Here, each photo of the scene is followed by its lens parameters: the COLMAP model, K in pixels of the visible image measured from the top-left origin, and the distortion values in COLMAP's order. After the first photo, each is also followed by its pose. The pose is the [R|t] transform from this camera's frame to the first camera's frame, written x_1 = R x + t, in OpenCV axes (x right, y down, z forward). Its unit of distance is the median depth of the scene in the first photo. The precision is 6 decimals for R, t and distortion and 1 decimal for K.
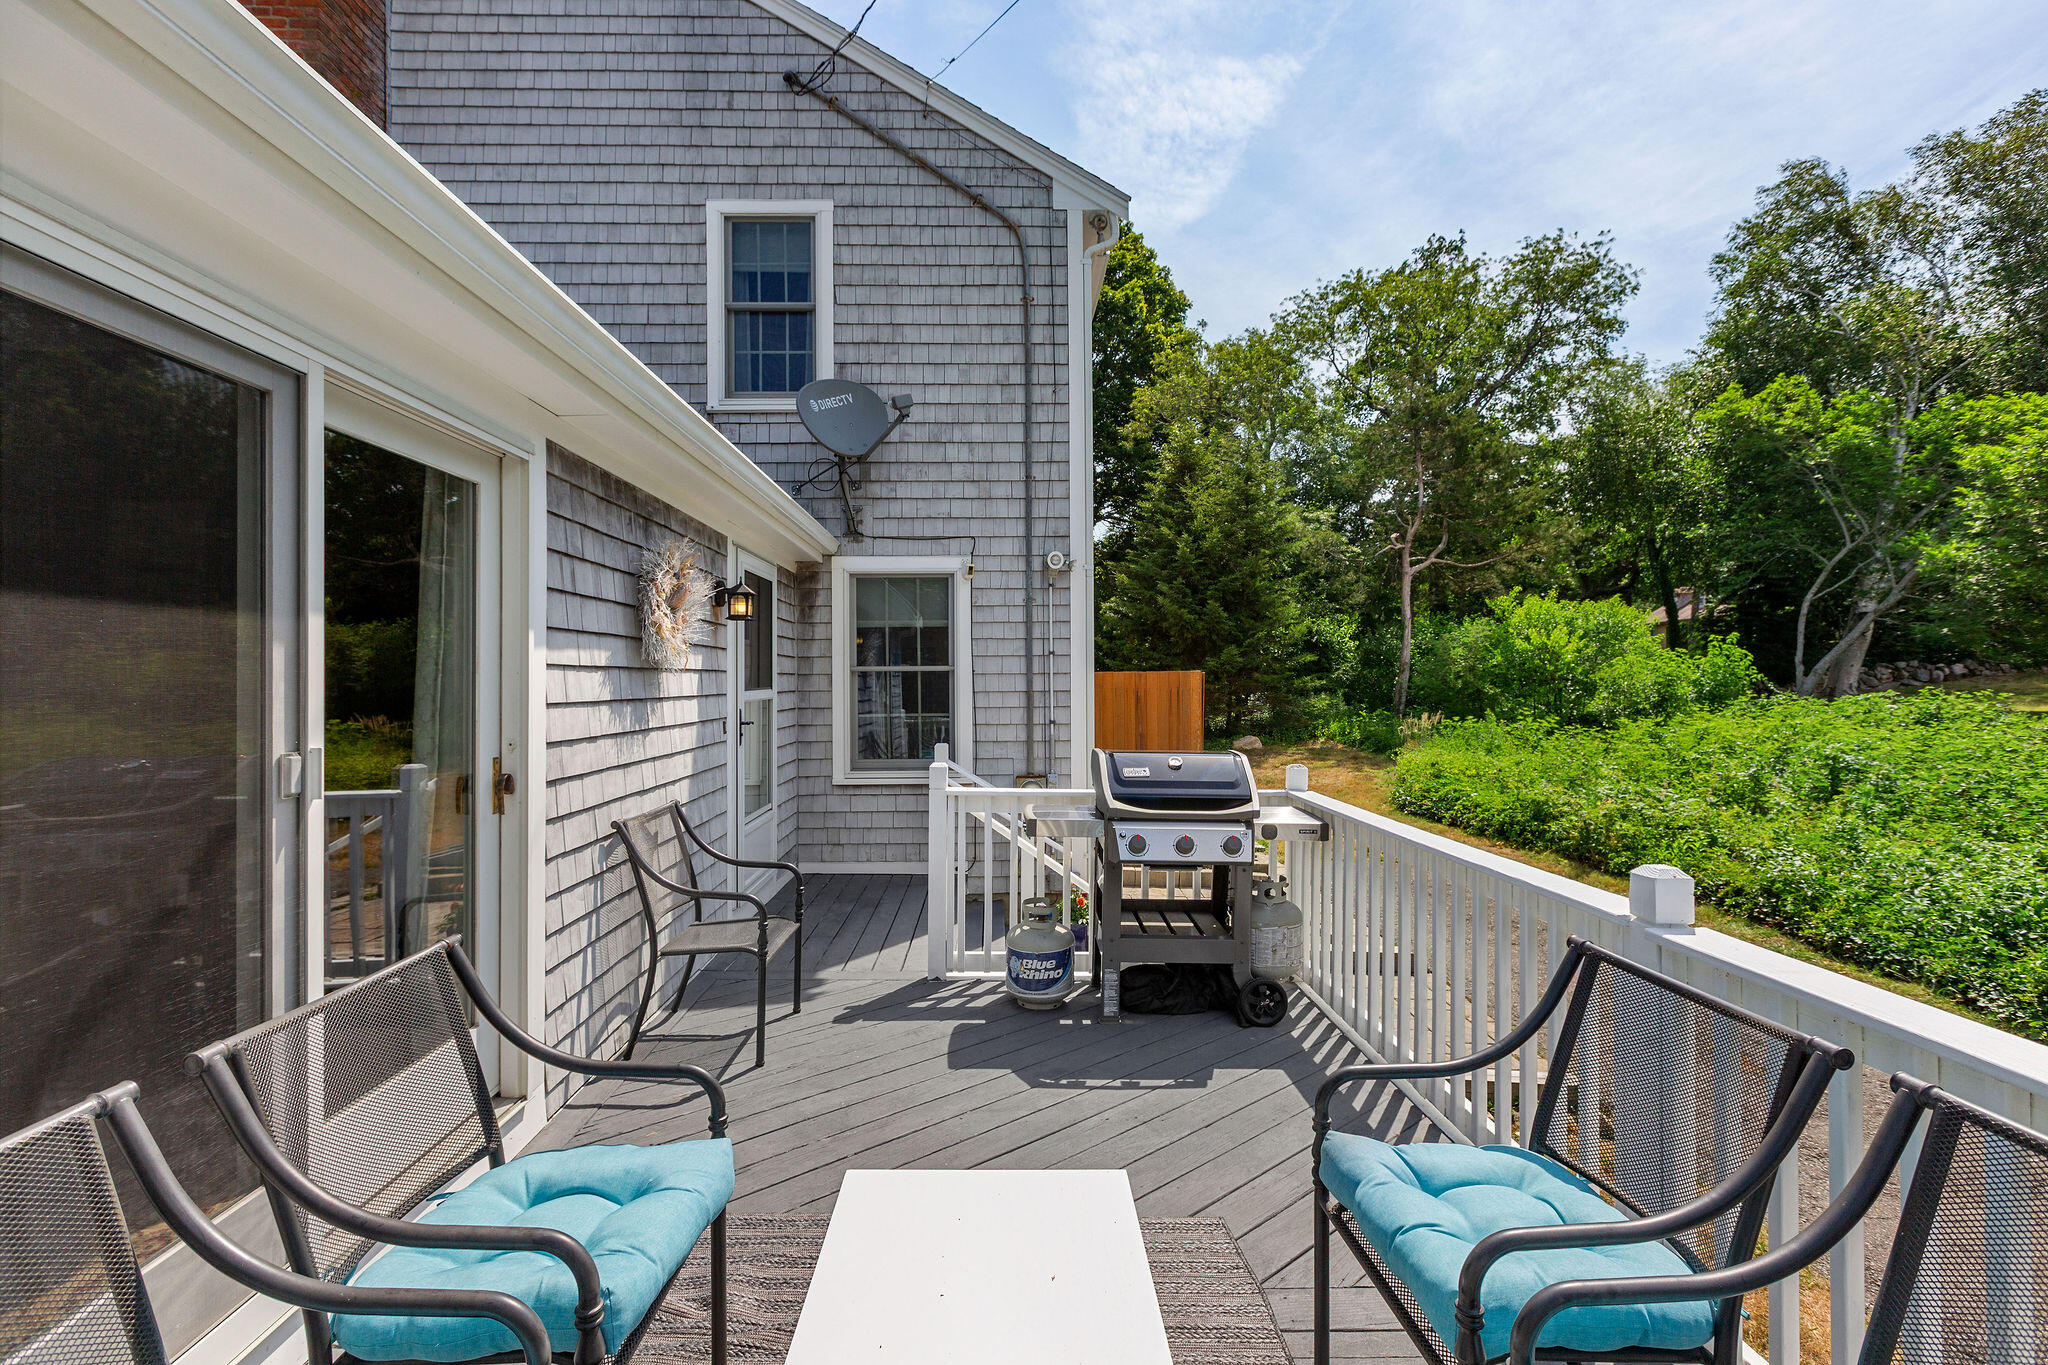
lens RADIAL K [[910.6, 0, 1018.4], [0, 910.6, 680.5], [0, 0, 1]] dist [0.001728, 0.000342]
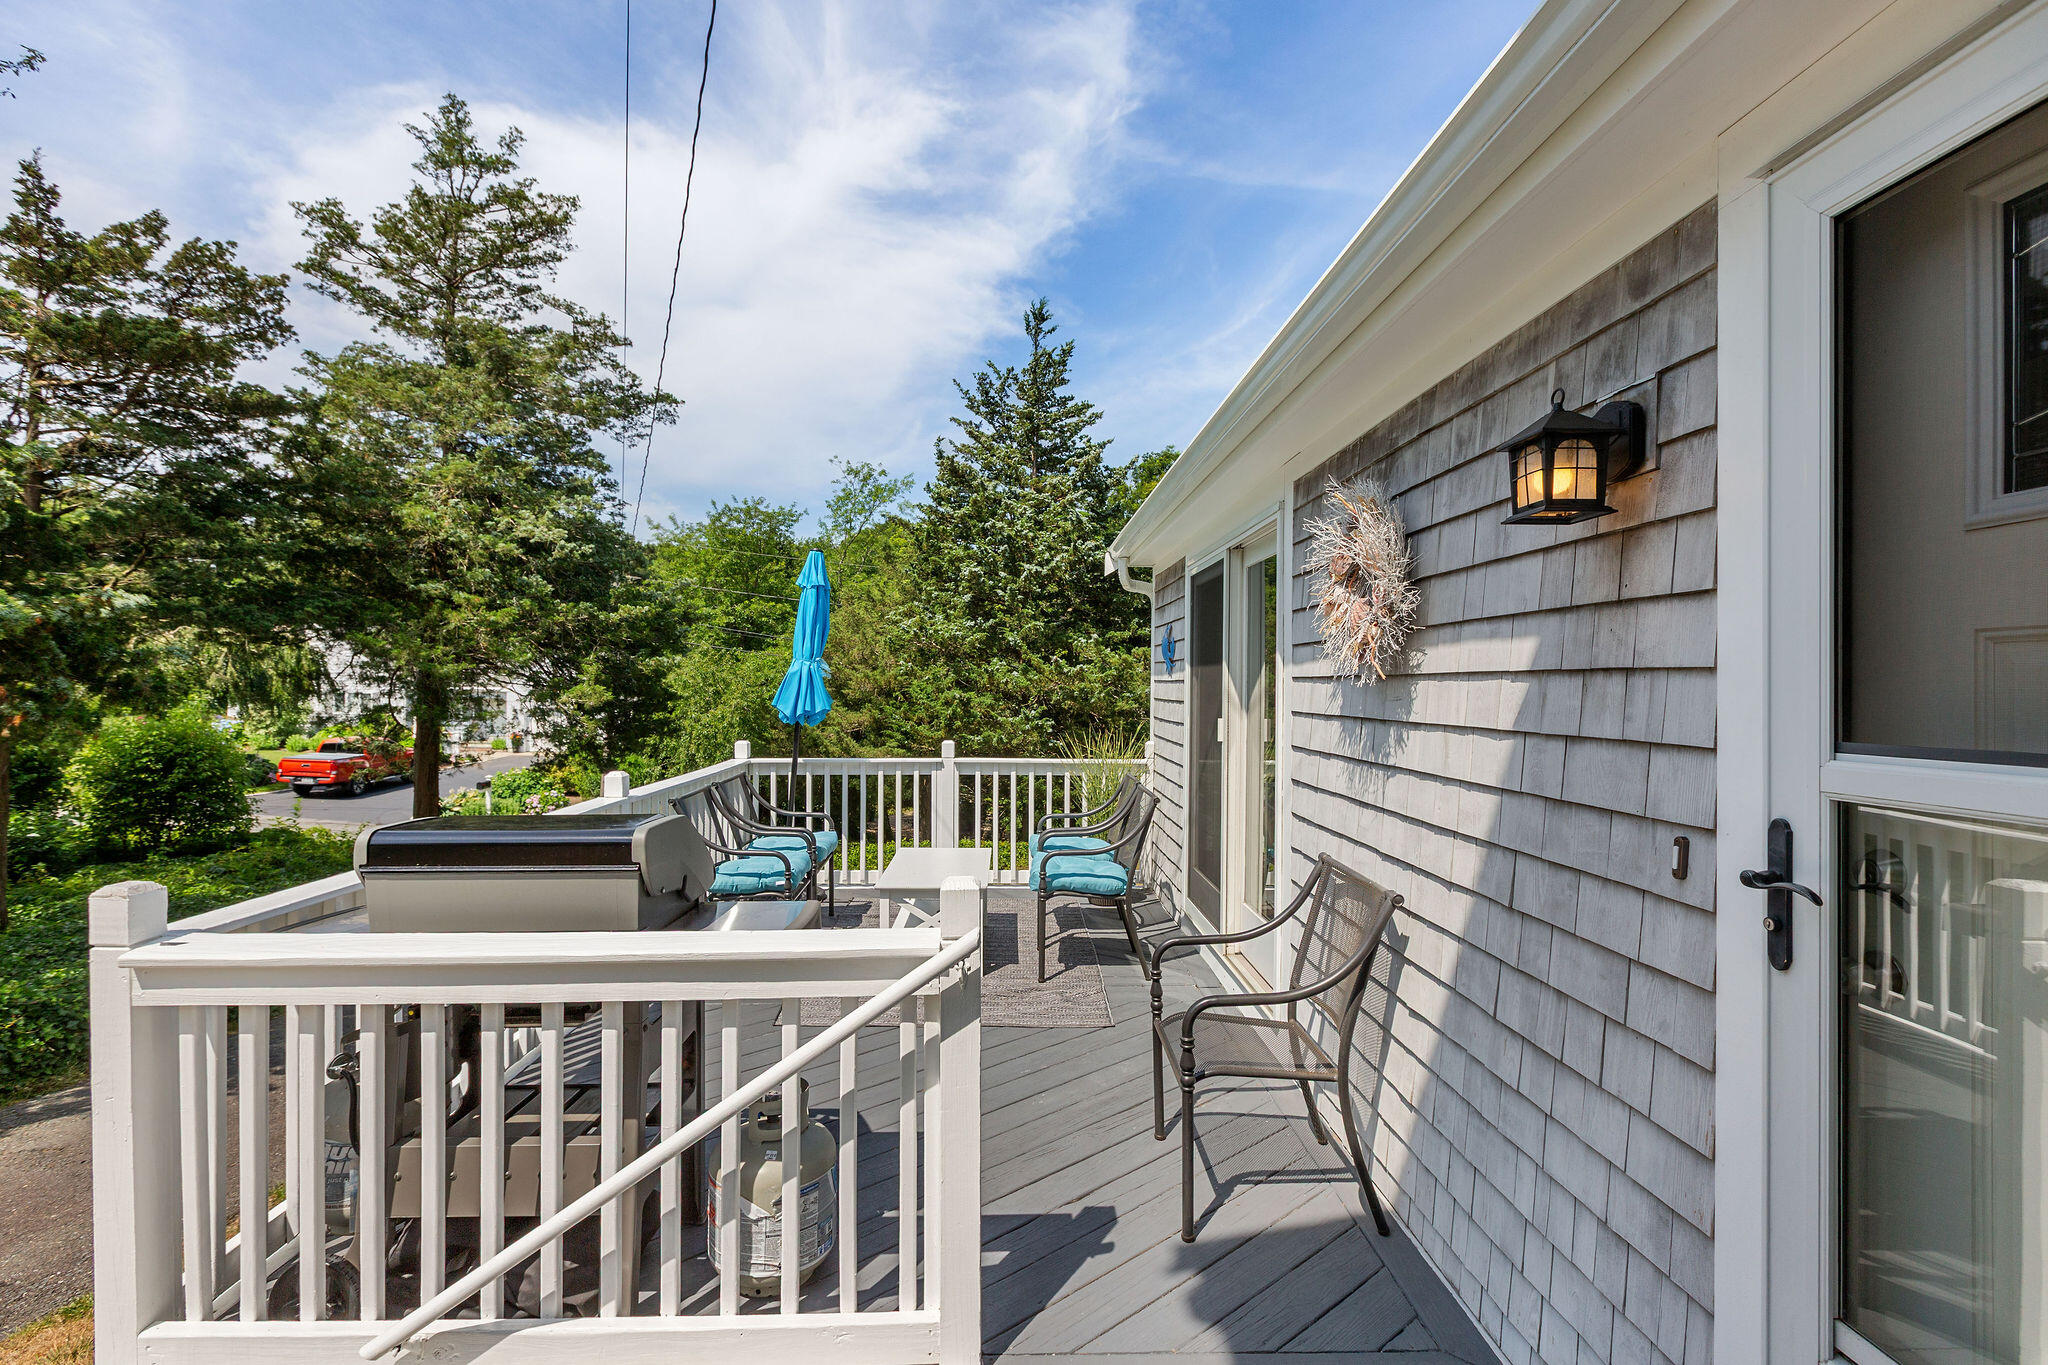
lens RADIAL K [[927.5, 0, 1020.1], [0, 927.5, 668.2], [0, 0, 1]] dist [-0.001197, 0.000429]
pose [[-0.999987, 0.004339, 0.002718, -0.077294], [0.004287, 0.999817, -0.018639, -0.004341], [-0.002799, -0.018627, -0.999823, 0.947583]]
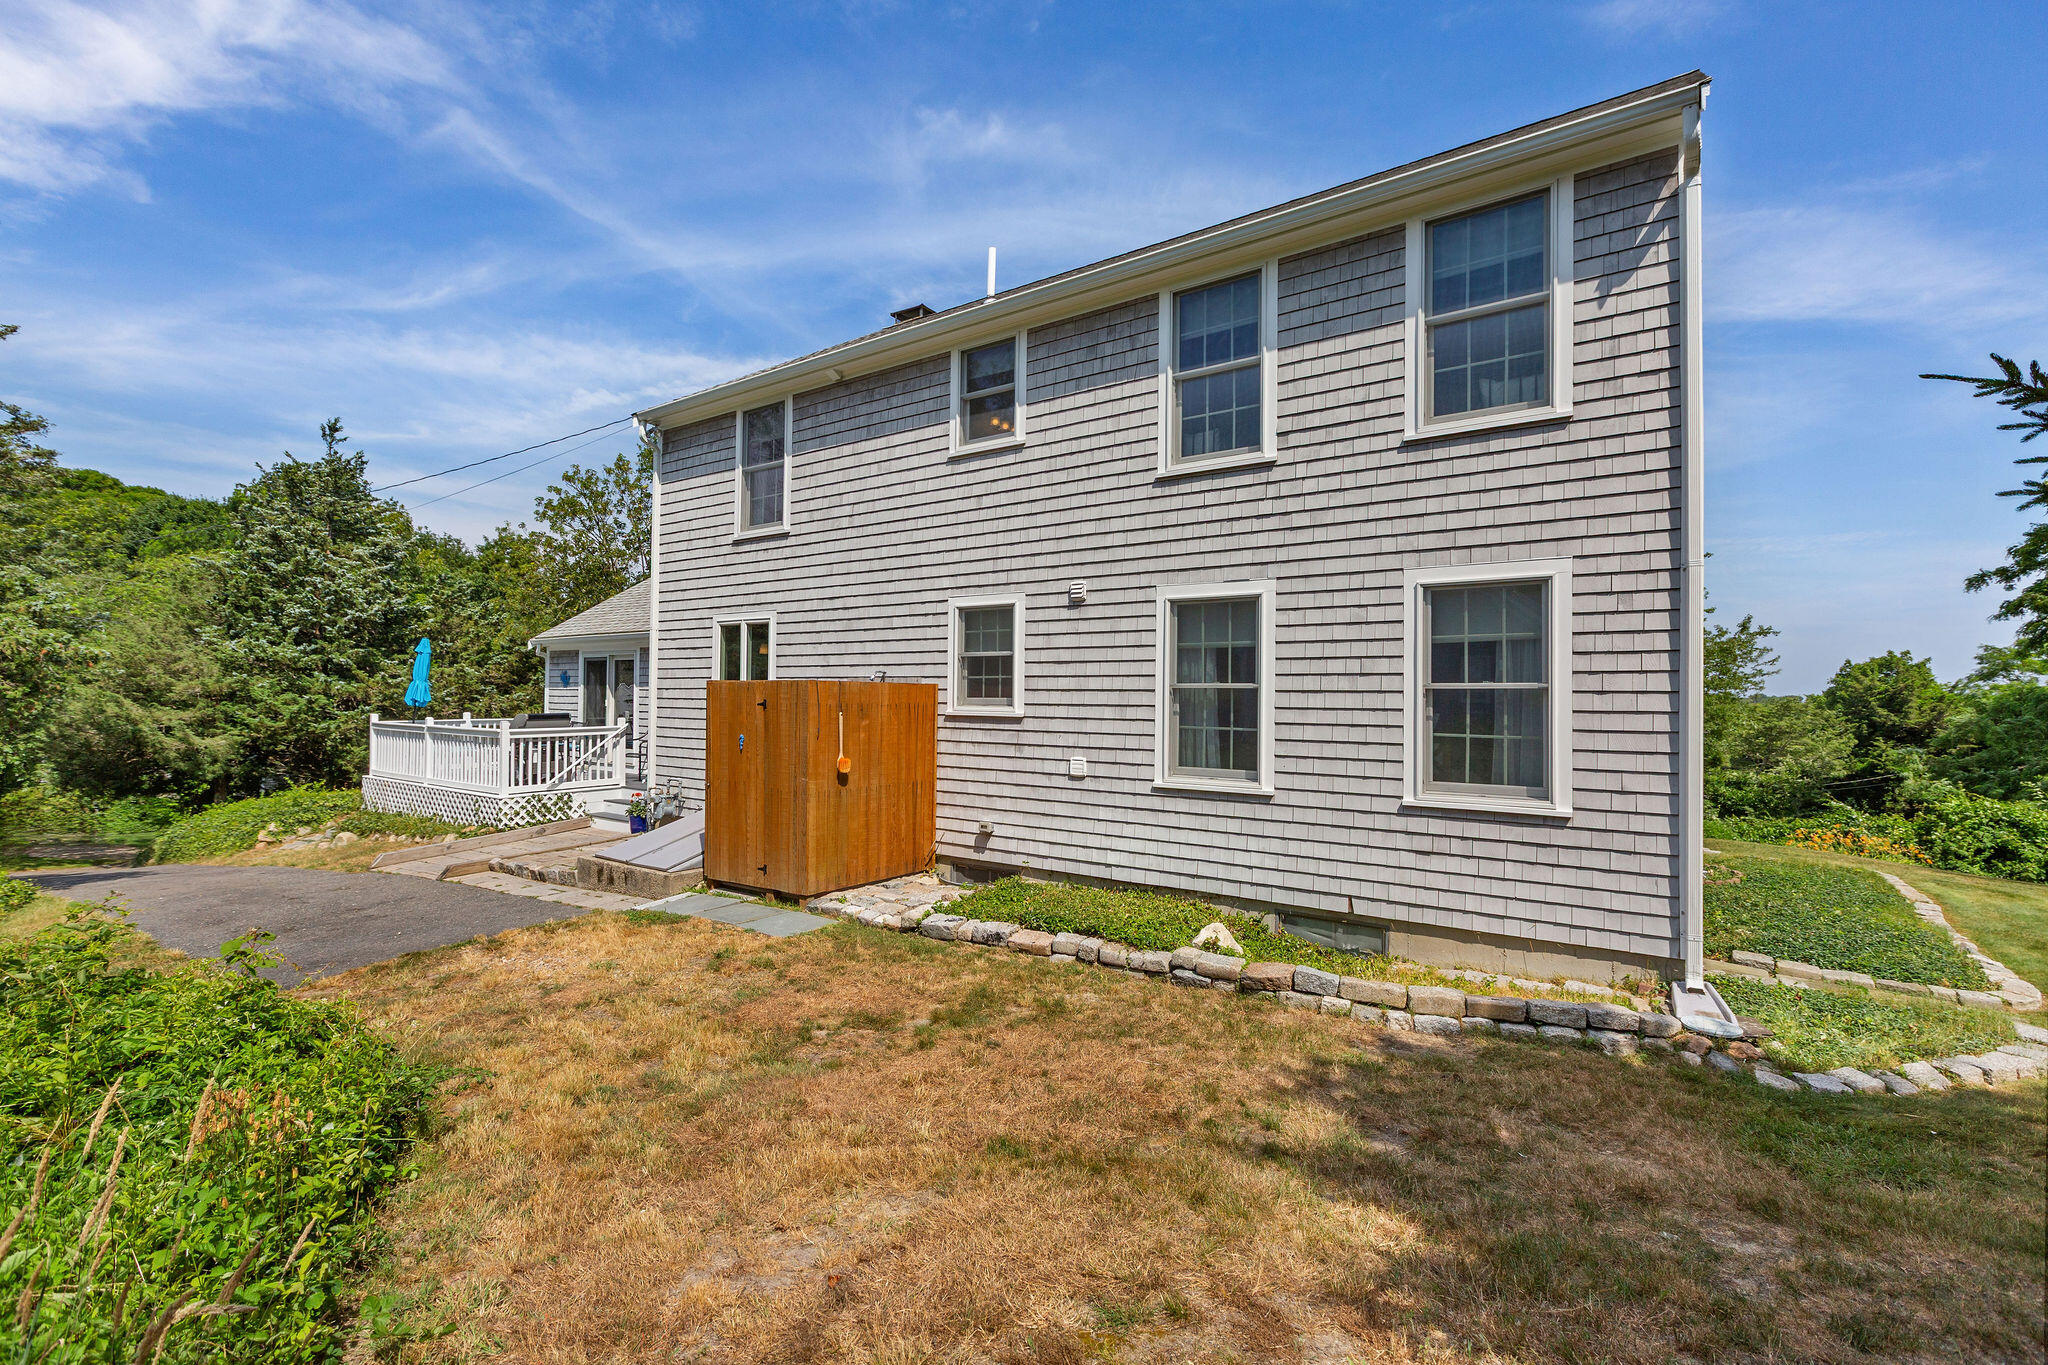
lens RADIAL K [[910.6, 0, 1018.4], [0, 910.6, 680.5], [0, 0, 1]] dist [0.001728, 0.000342]
pose [[-0.611183, -0.006533, -0.791462, 1.009106], [0.002148, 0.999949, -0.009913, -0.004515], [0.791486, -0.007759, -0.611137, 2.596616]]
